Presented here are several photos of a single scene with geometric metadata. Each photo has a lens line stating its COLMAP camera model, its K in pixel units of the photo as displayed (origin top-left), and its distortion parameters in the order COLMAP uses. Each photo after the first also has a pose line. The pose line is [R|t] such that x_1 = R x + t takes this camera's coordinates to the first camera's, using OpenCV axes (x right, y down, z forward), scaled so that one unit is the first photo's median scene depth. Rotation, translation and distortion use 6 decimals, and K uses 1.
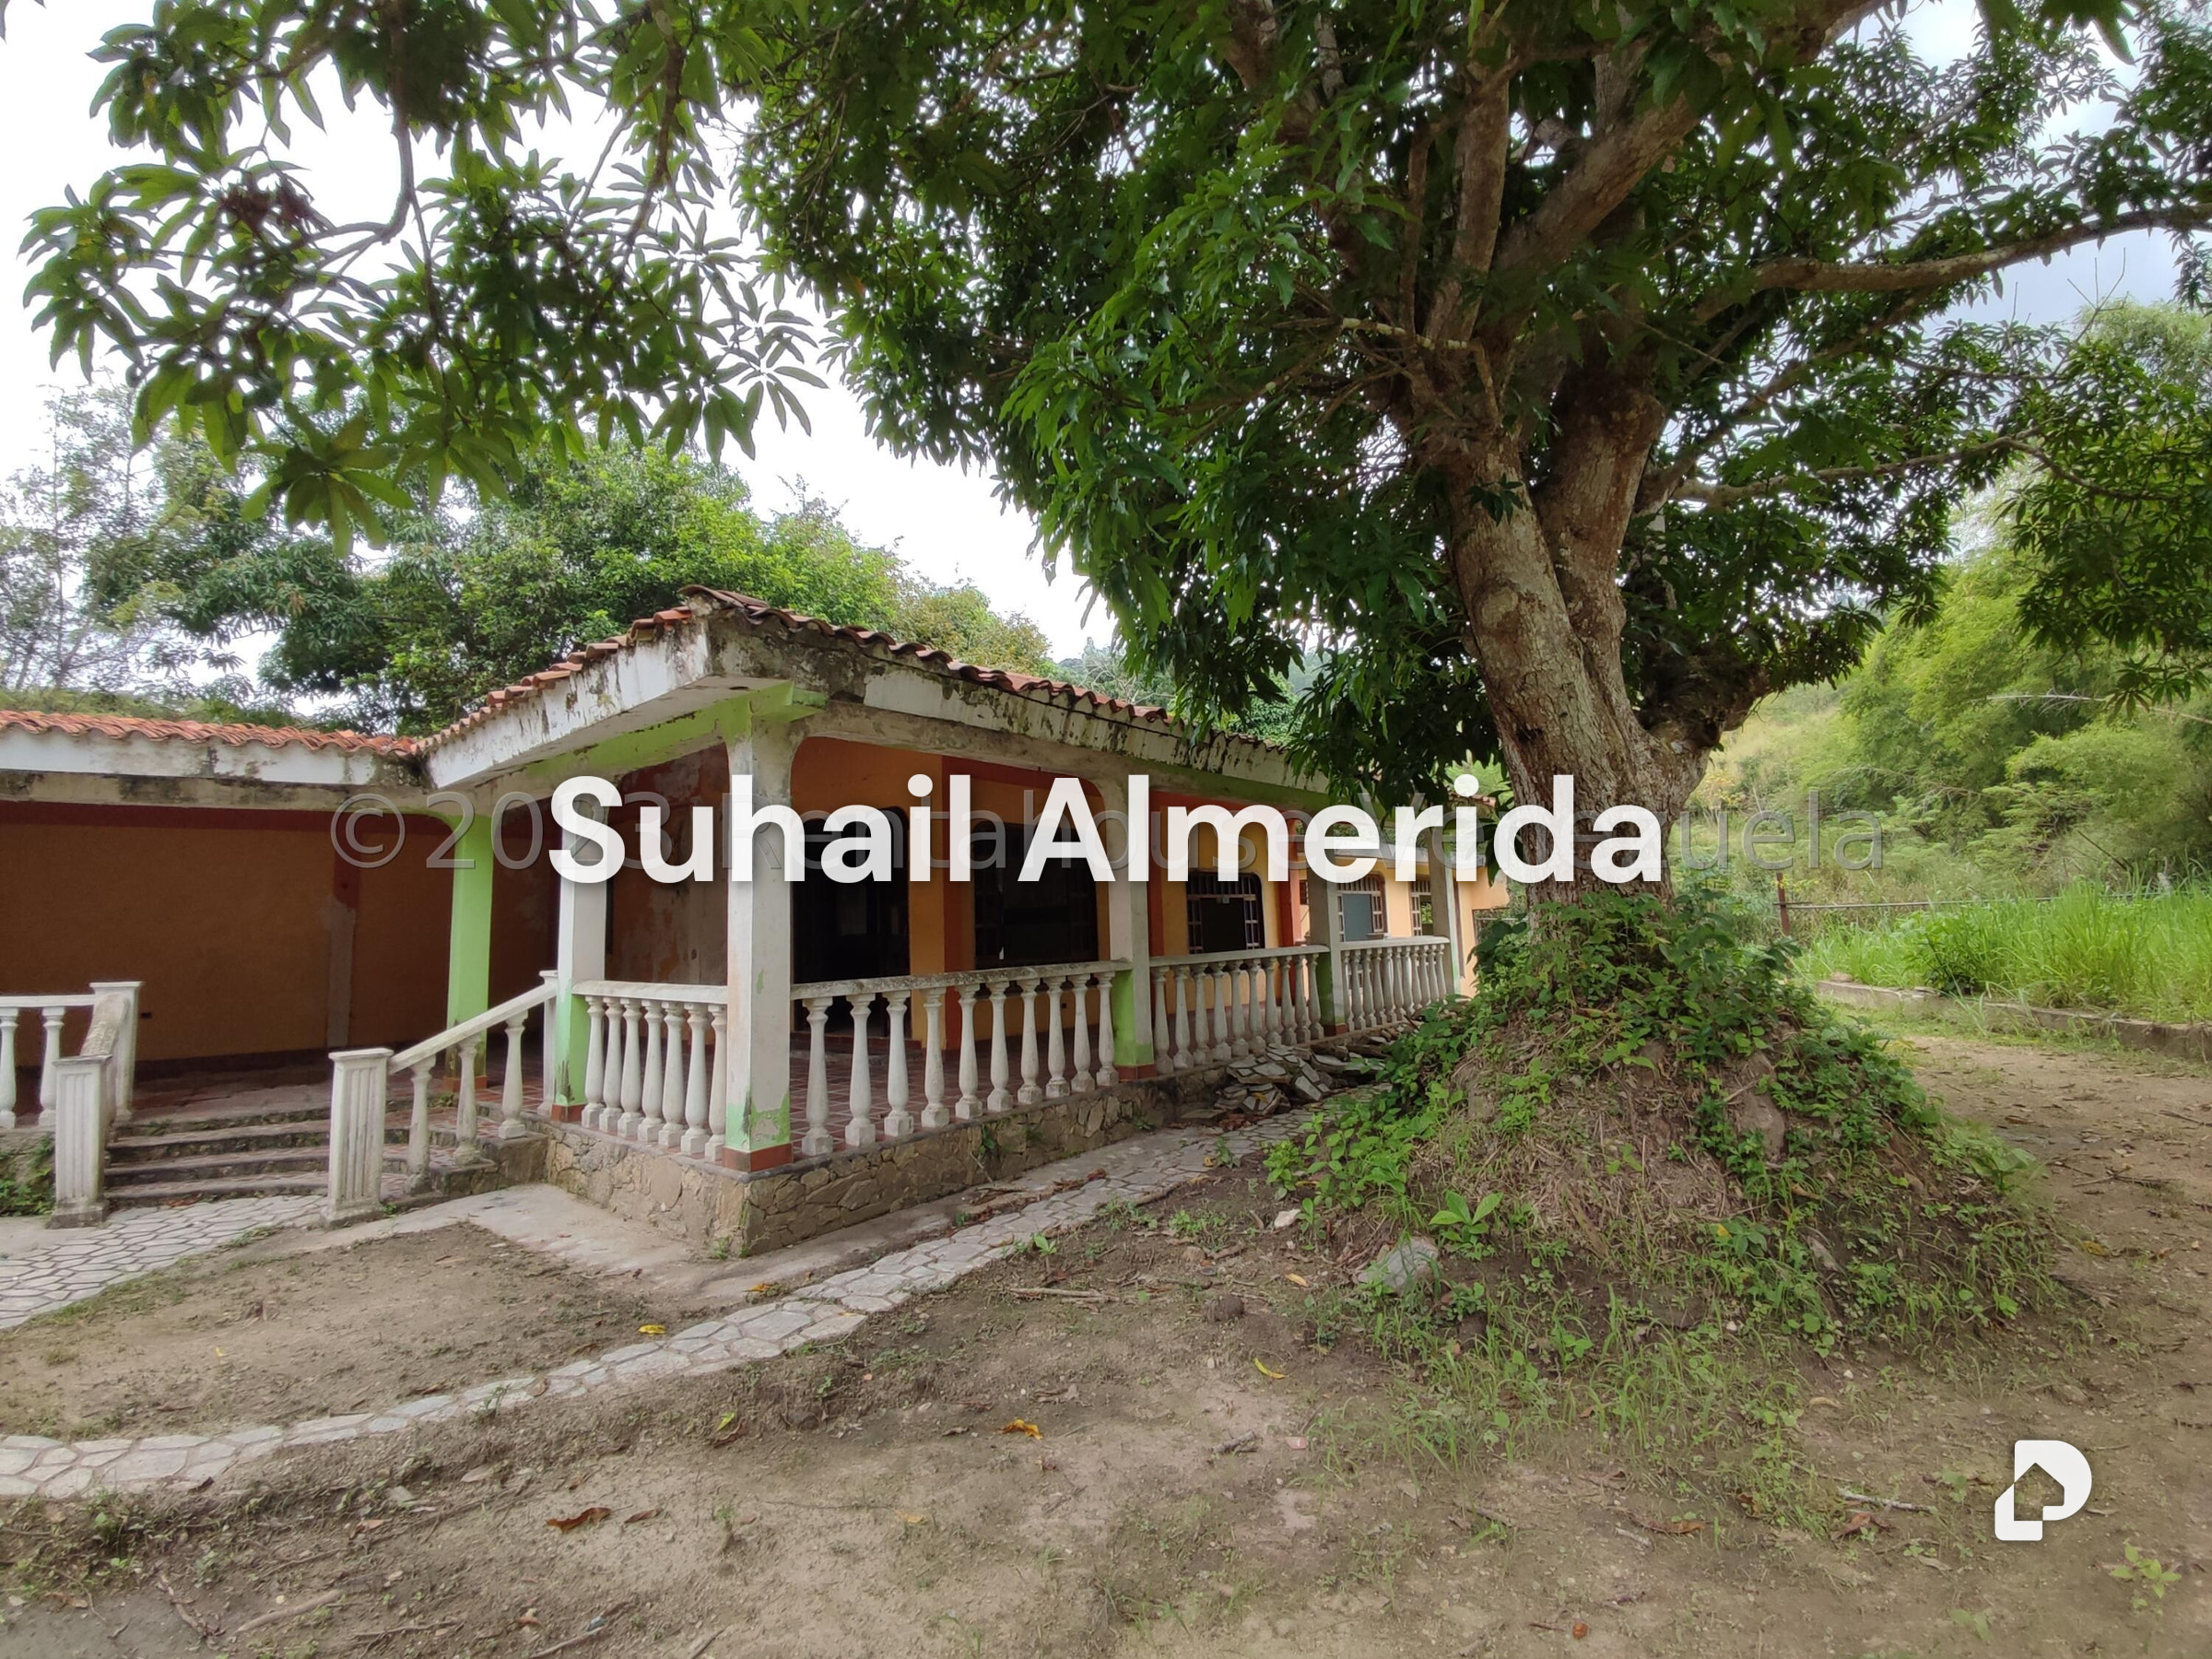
lens RADIAL K [[1017.0, 0, 1108.4], [0, 1017.0, 779.5], [0, 0, 1]] dist [-0.001658, -0.000887]
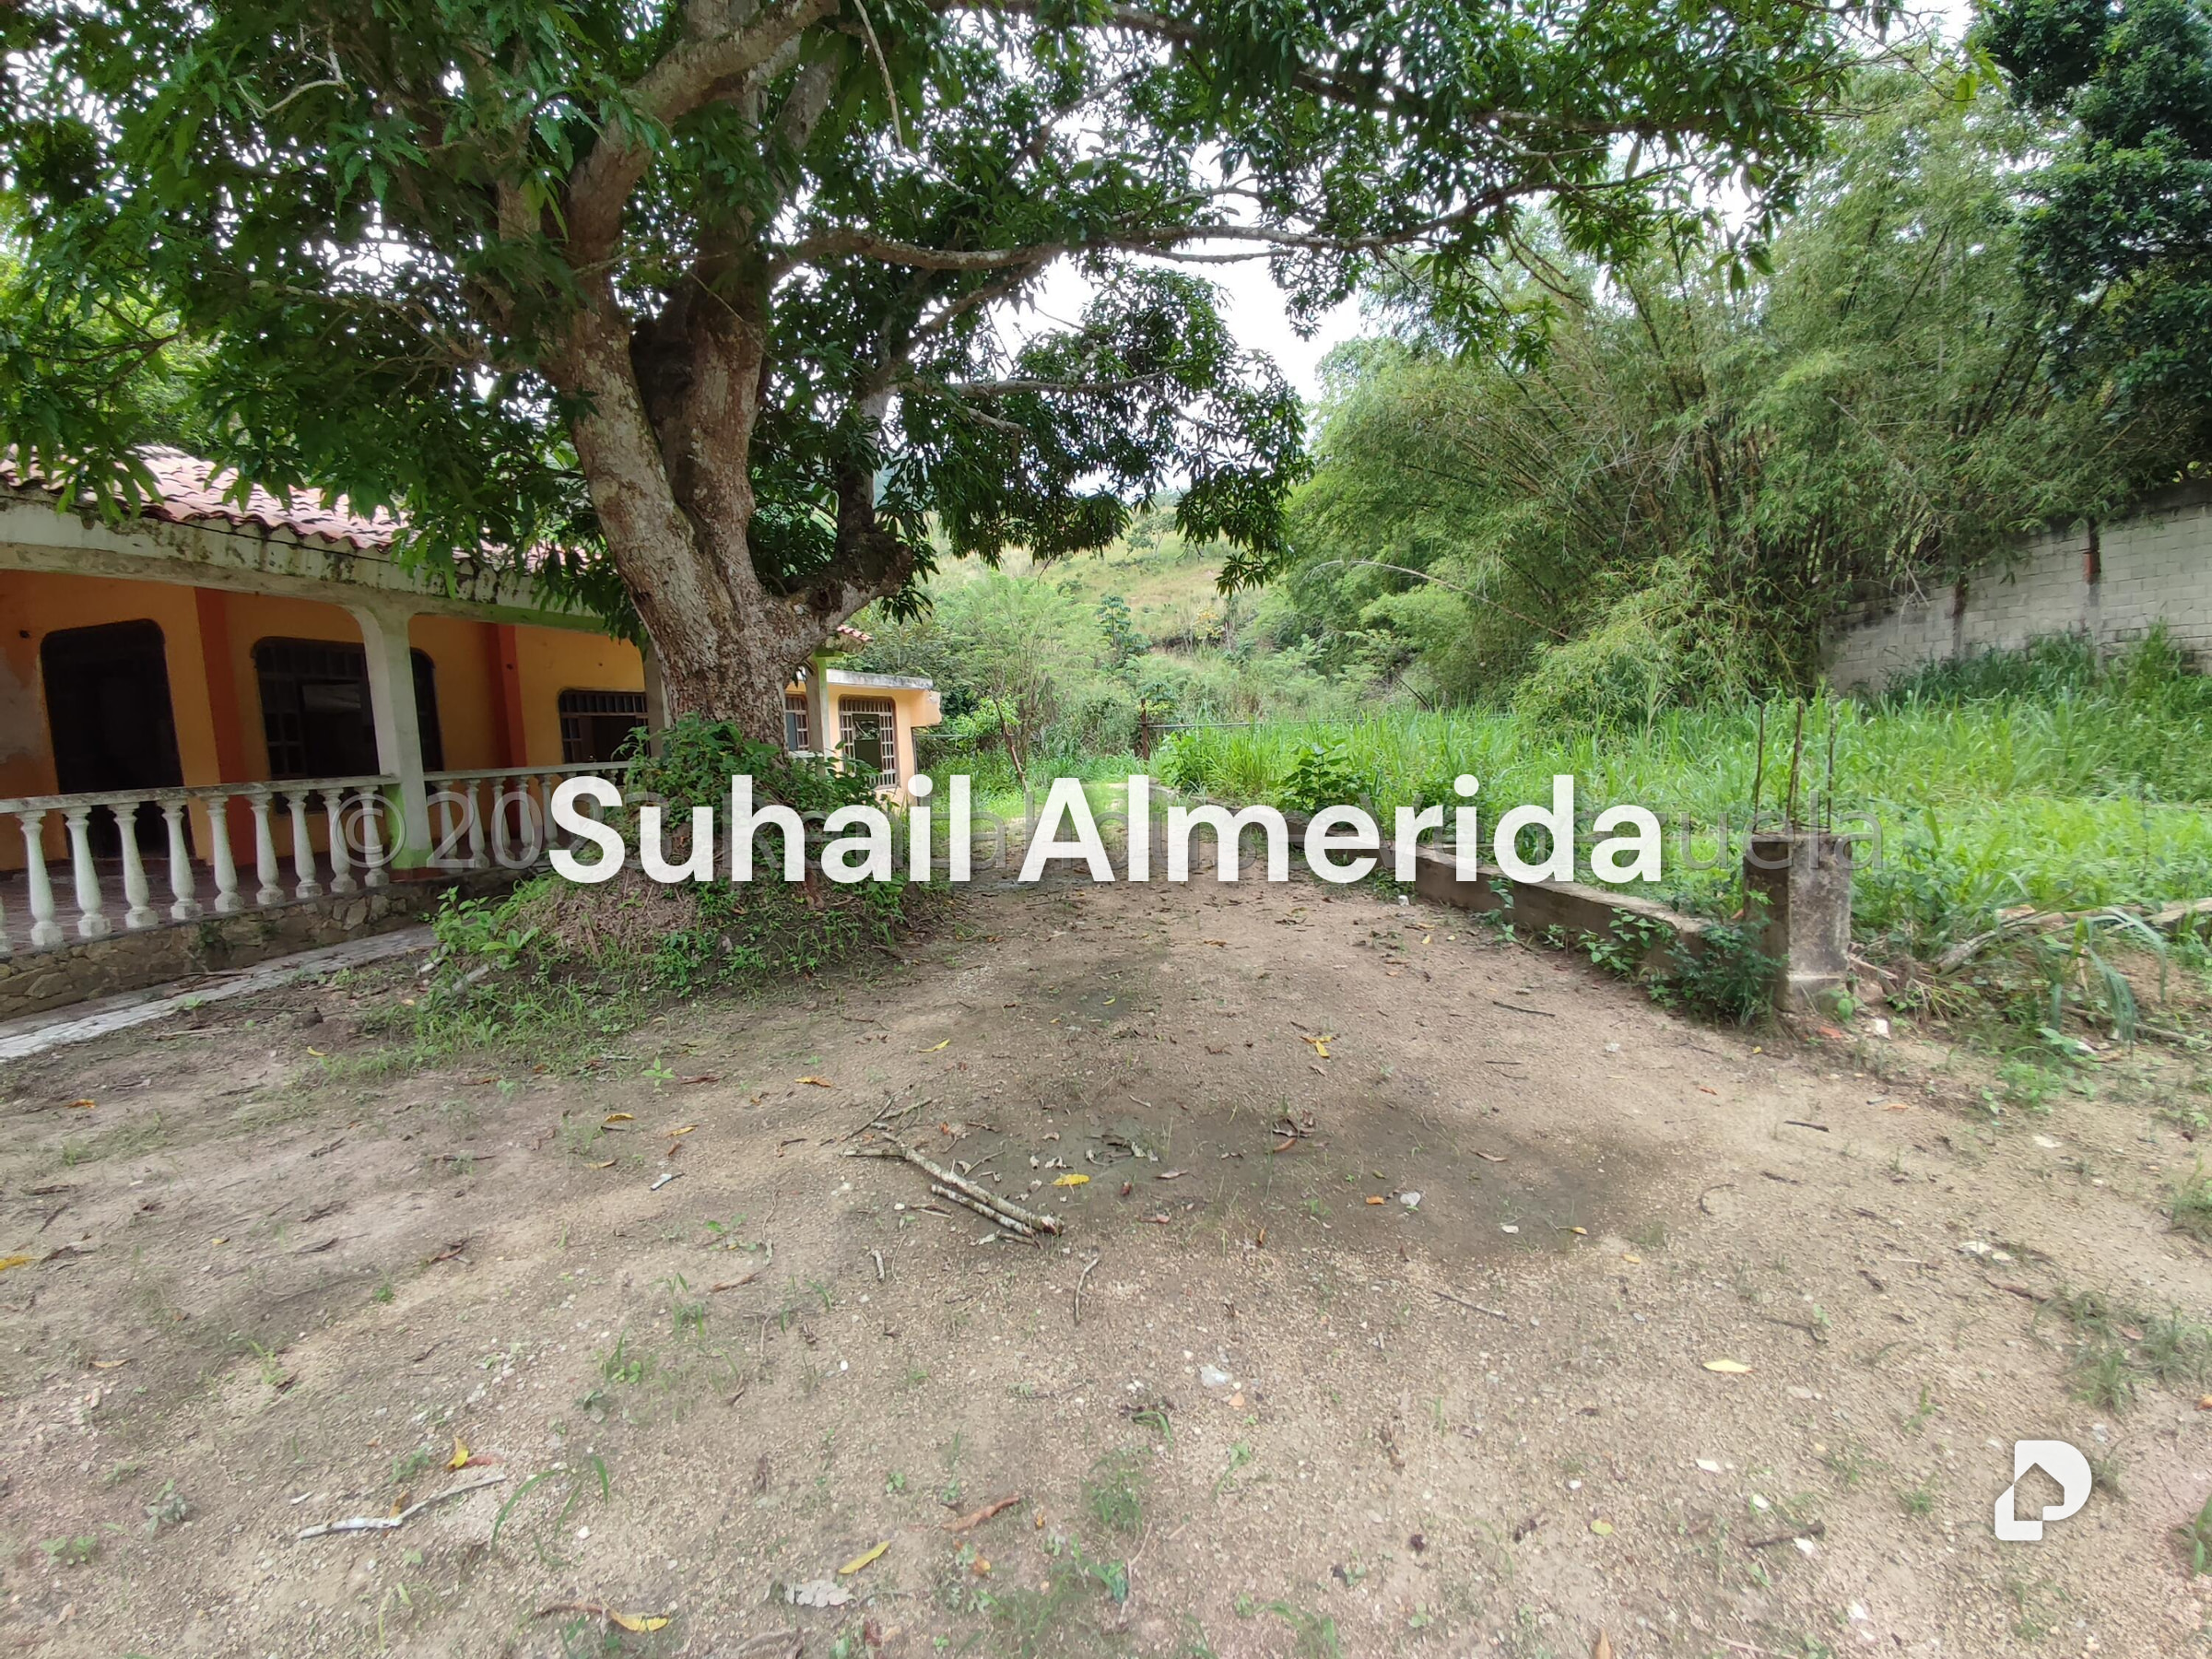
lens RADIAL K [[1021.8, 0, 1104.8], [0, 1021.8, 835.2], [0, 0, 1]] dist [-0.009102, -0.000374]
pose [[0.912304, -0.039512, 0.407603, 0.254848], [-0.056342, 0.973759, 0.220499, -0.041753], [-0.405619, -0.224127, 0.886138, -0.279805]]
